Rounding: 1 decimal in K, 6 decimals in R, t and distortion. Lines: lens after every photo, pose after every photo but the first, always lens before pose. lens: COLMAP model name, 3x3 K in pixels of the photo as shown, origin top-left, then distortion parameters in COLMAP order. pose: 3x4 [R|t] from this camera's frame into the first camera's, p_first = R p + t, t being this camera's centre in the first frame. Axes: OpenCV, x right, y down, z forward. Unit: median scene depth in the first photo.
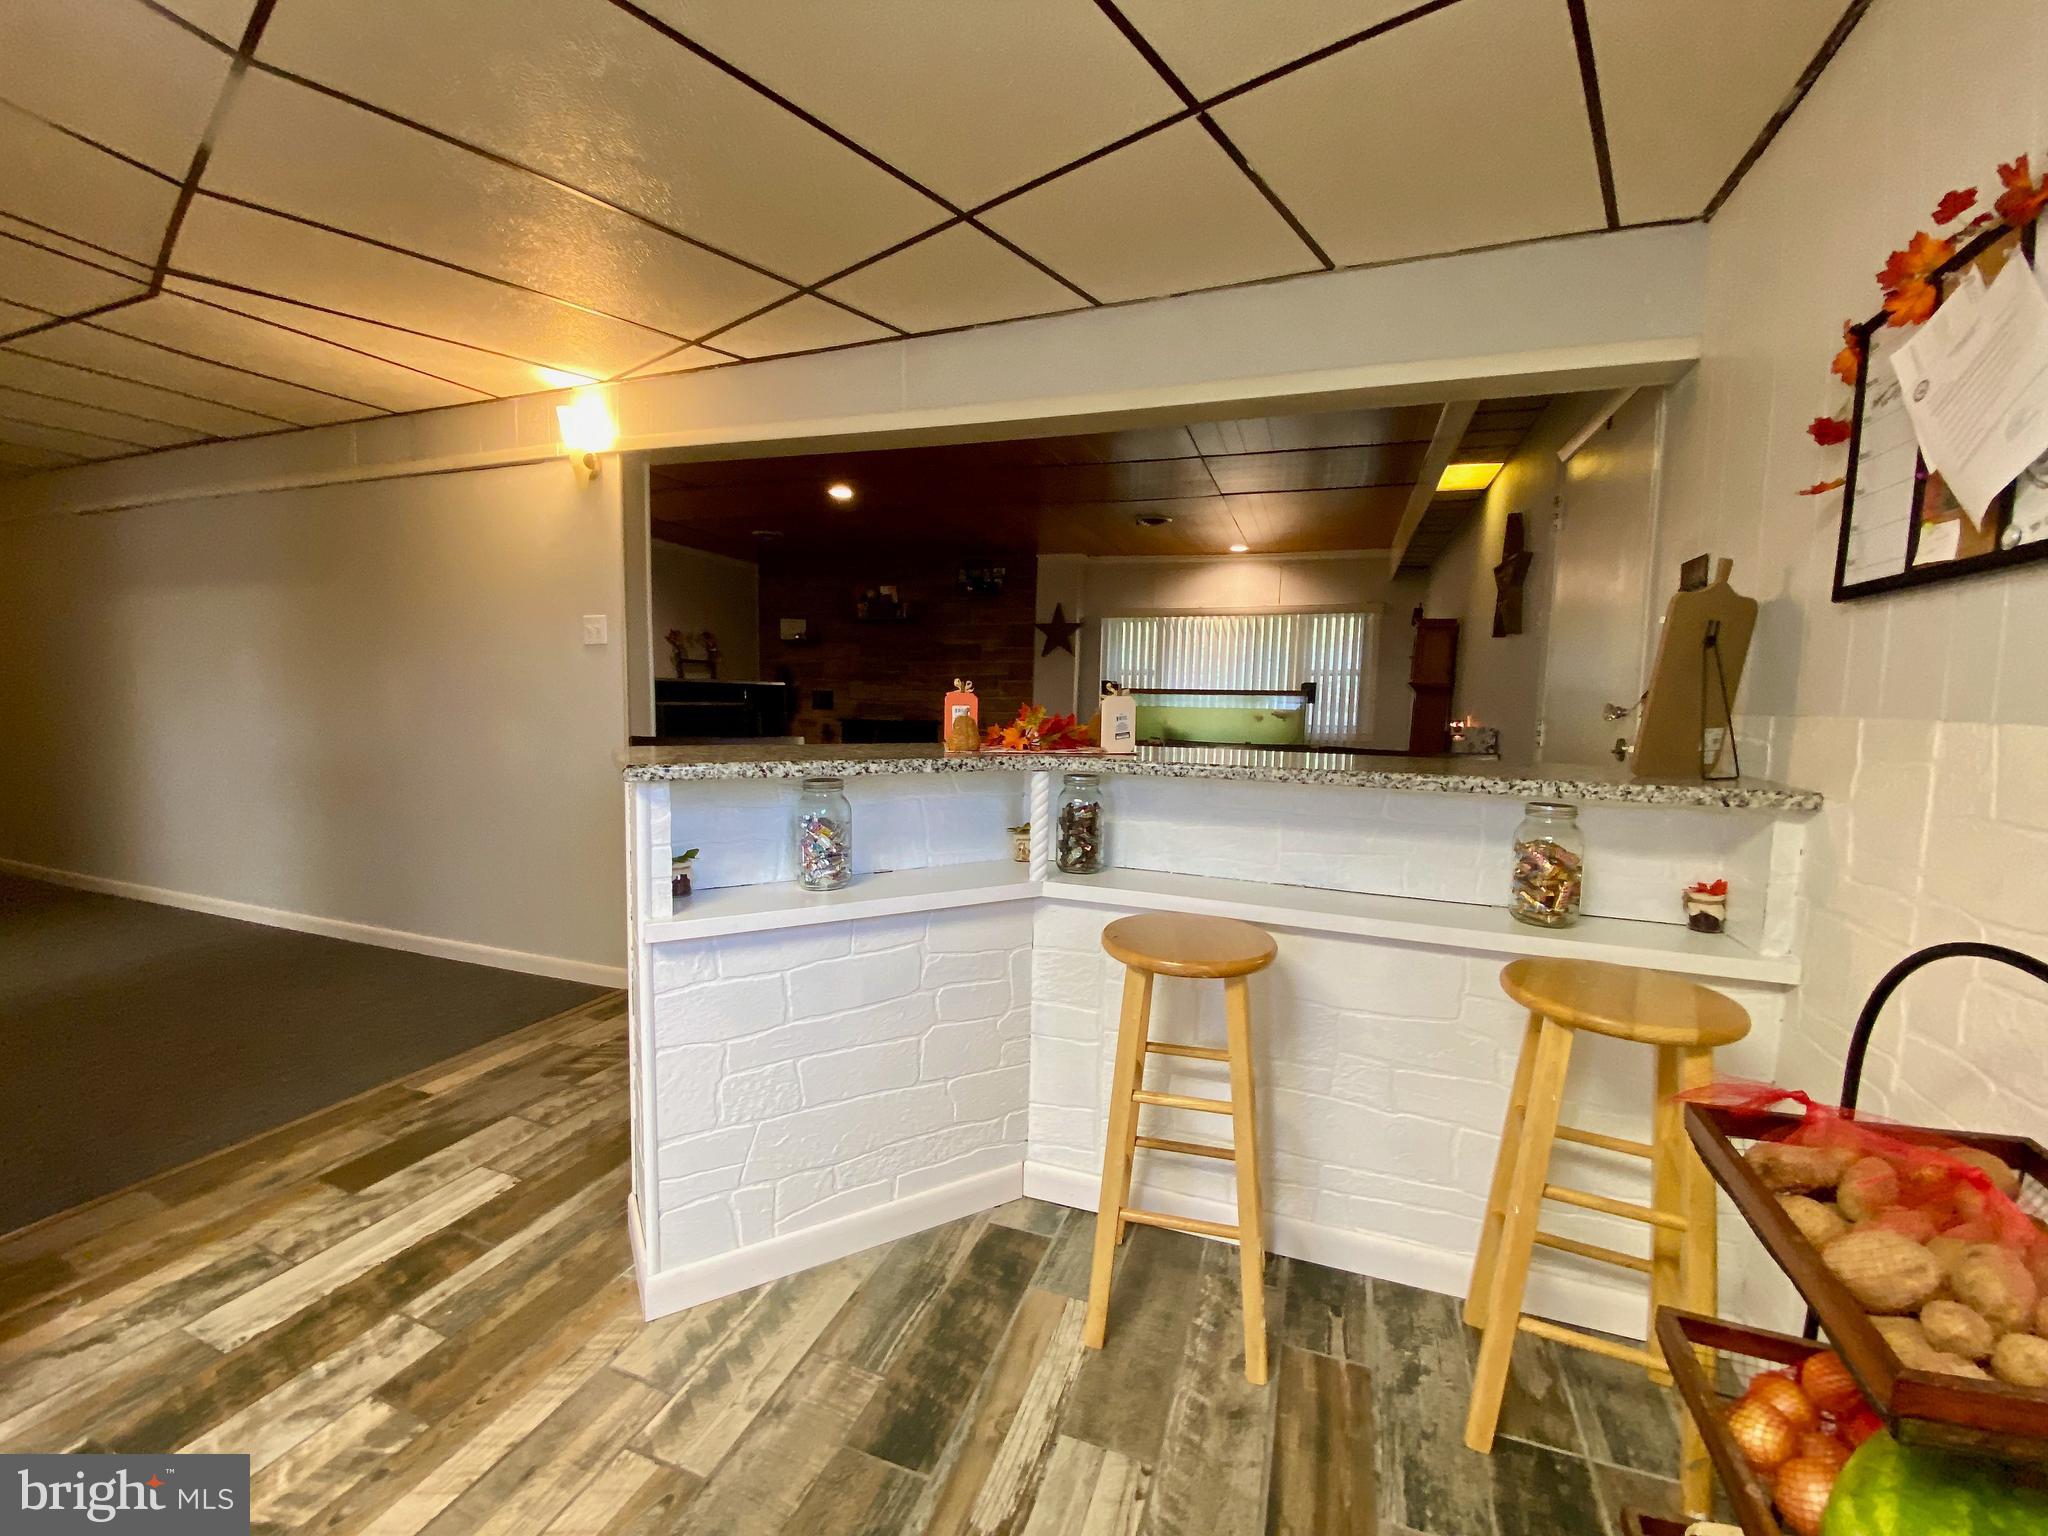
lens RADIAL K [[845.3, 0, 1024.0], [0, 845.3, 768.0], [0, 0, 1]] dist [0.017179, -0.019498]
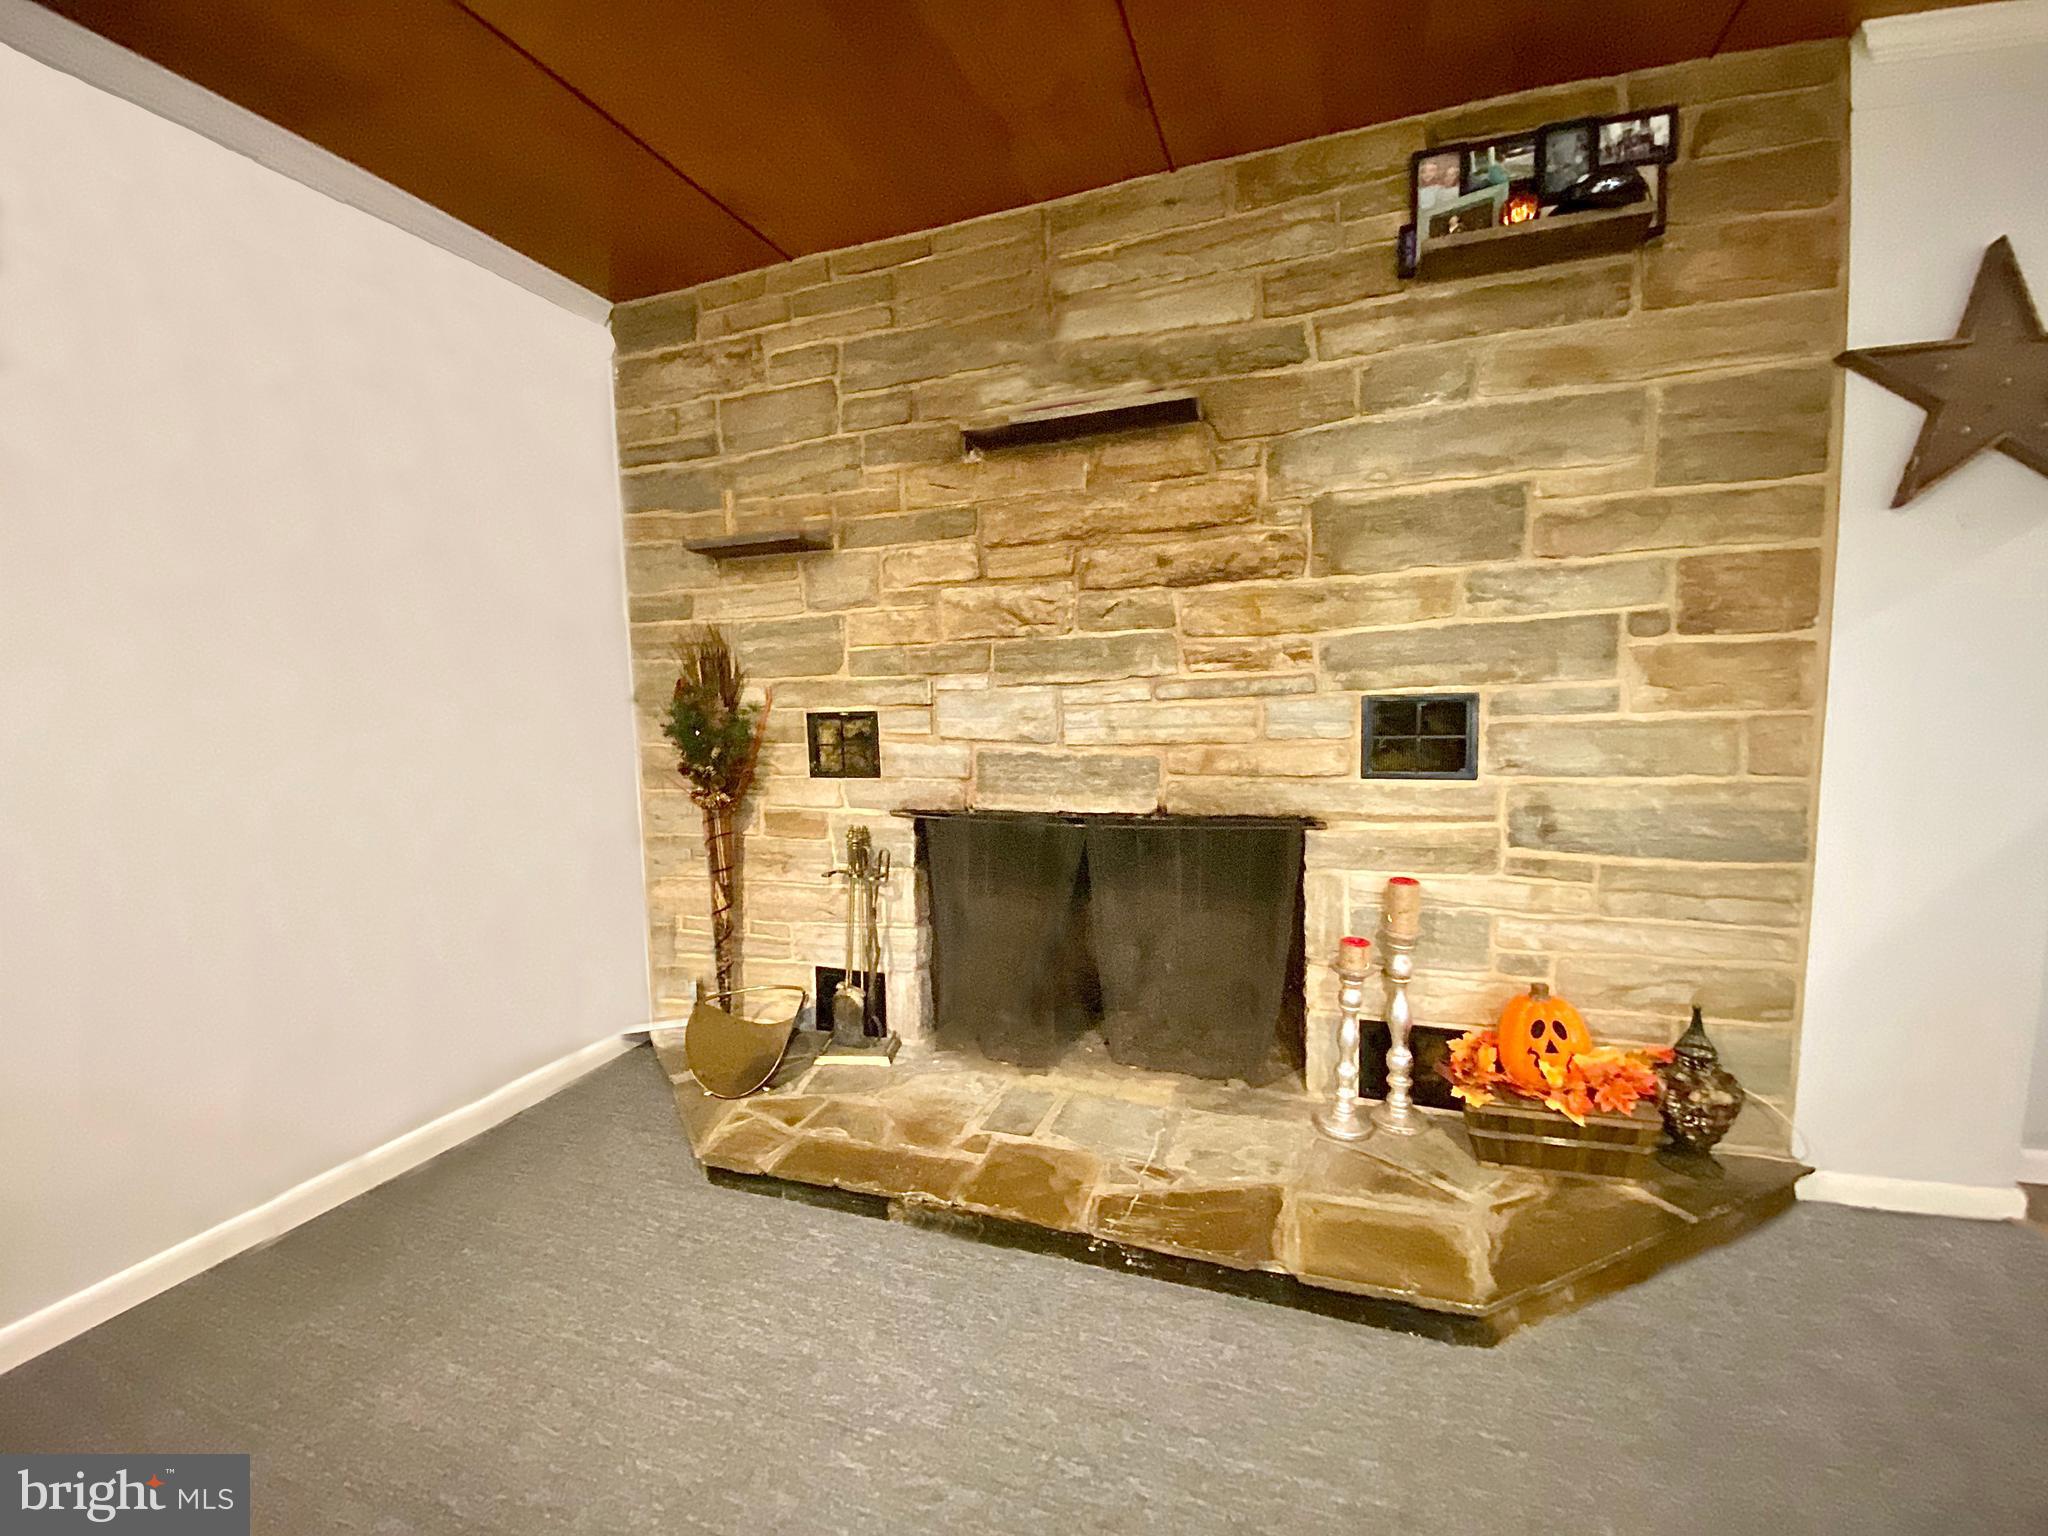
lens RADIAL K [[845.3, 0, 1024.0], [0, 845.3, 768.0], [0, 0, 1]] dist [0.017179, -0.019498]
pose [[0.998565, -0.051838, -0.013457, -0.177952], [0.051977, 0.998596, 0.010252, -0.075154], [0.012906, -0.010937, 0.999857, 0.734044]]
